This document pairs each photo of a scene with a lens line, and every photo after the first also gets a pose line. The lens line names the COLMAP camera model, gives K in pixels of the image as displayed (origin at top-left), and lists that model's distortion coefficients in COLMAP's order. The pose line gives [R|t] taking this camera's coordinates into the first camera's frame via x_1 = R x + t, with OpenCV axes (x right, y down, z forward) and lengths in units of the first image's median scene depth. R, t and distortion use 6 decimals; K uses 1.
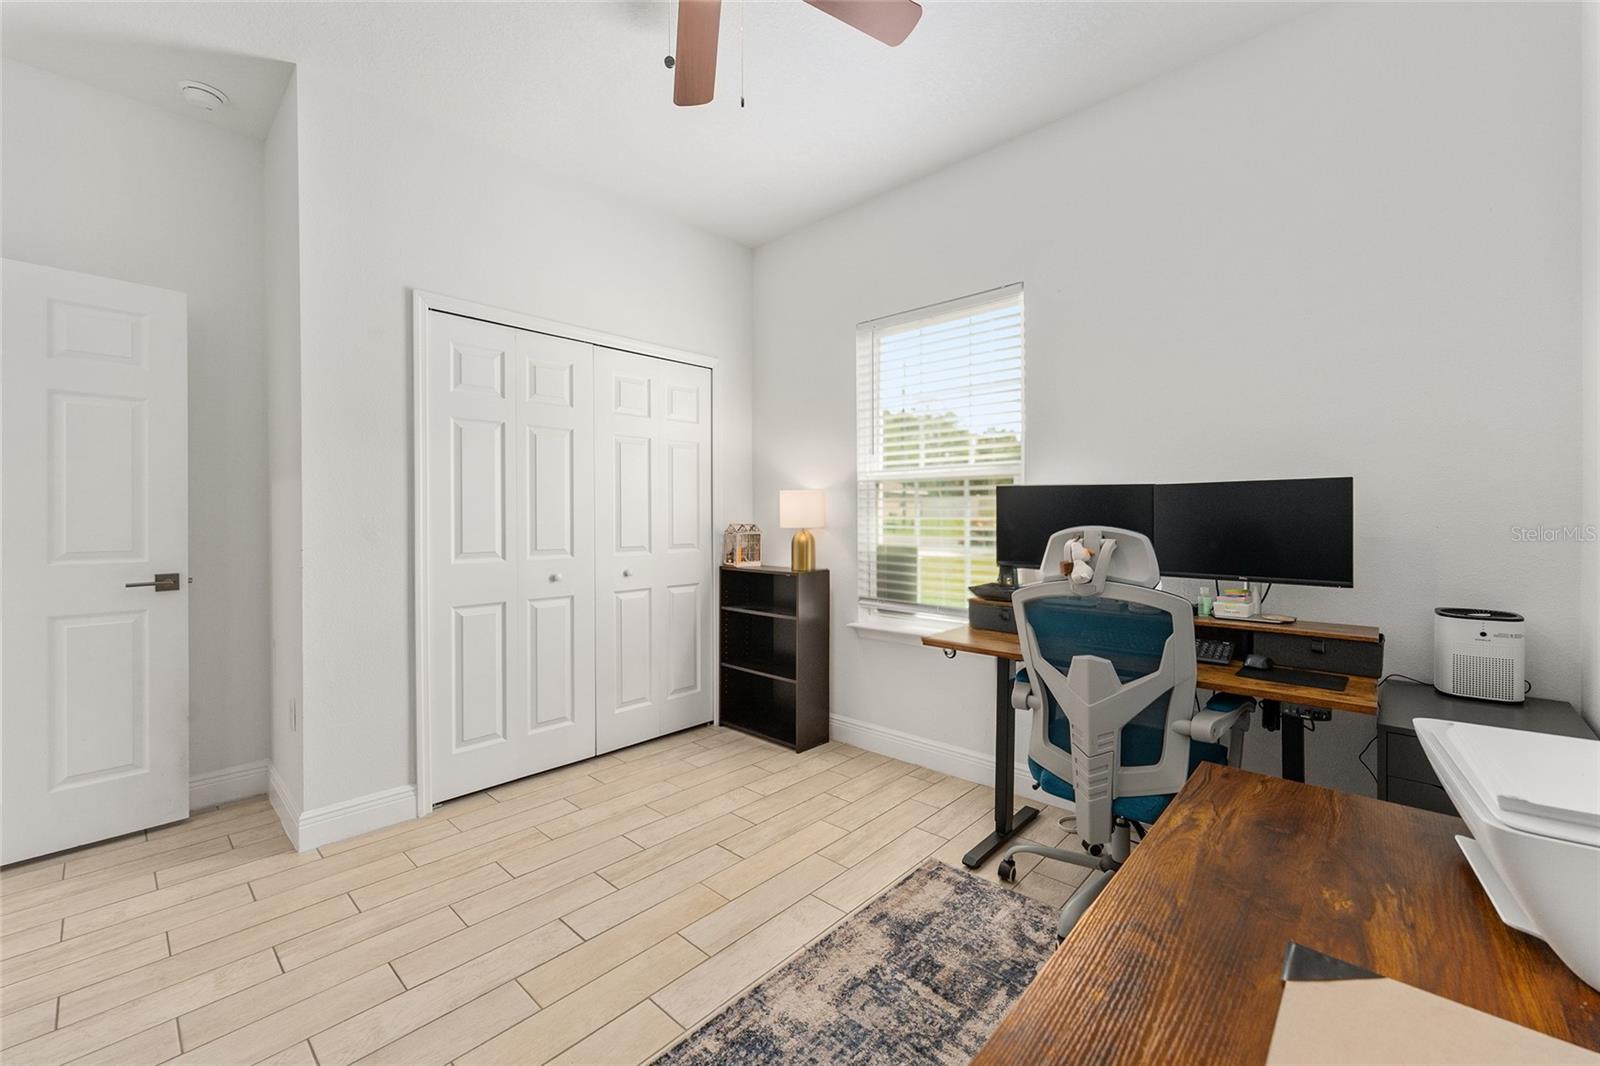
lens RADIAL K [[648.2, 0, 797.1], [0, 648.2, 515.3], [0, 0, 1]] dist [0.001475, 0.000027]
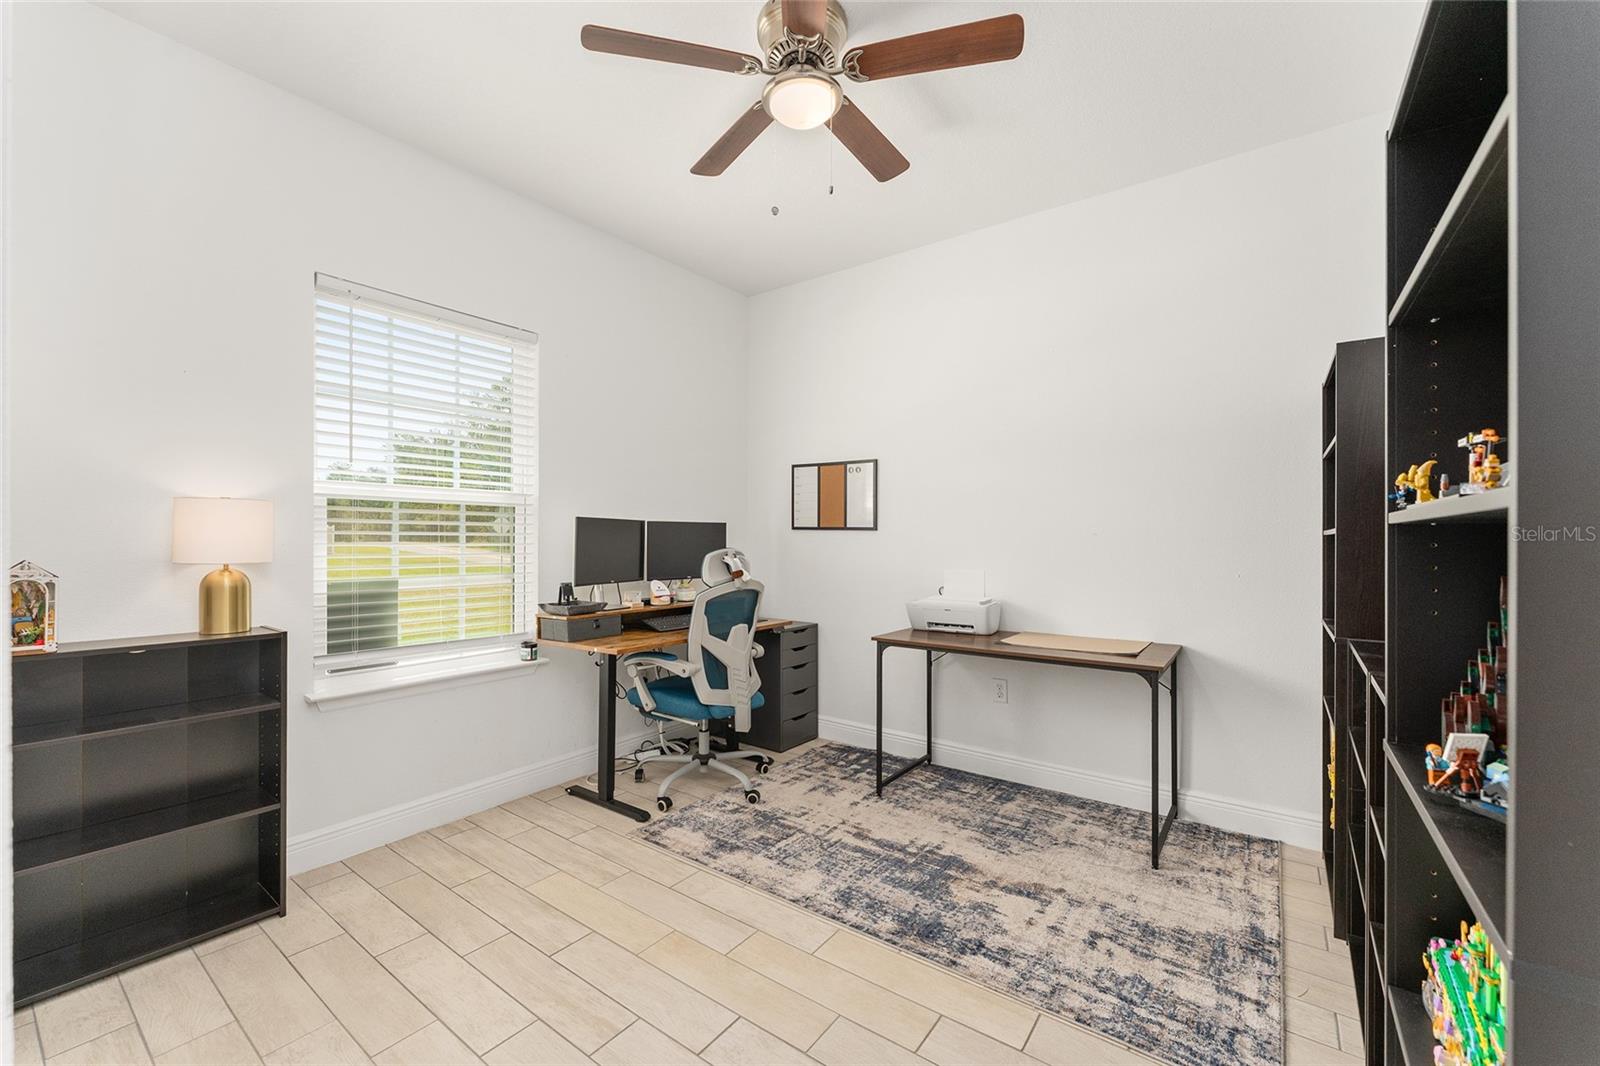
lens RADIAL K [[638.2, 0, 802.3], [0, 638.2, 531.3], [0, 0, 1]] dist [-0.001396, -0.000188]
pose [[-0.107531, 0.009188, 0.994159, -0.799837], [-0.001924, 0.999954, -0.009450, -0.007707], [-0.994200, -0.002929, -0.107508, 0.660183]]
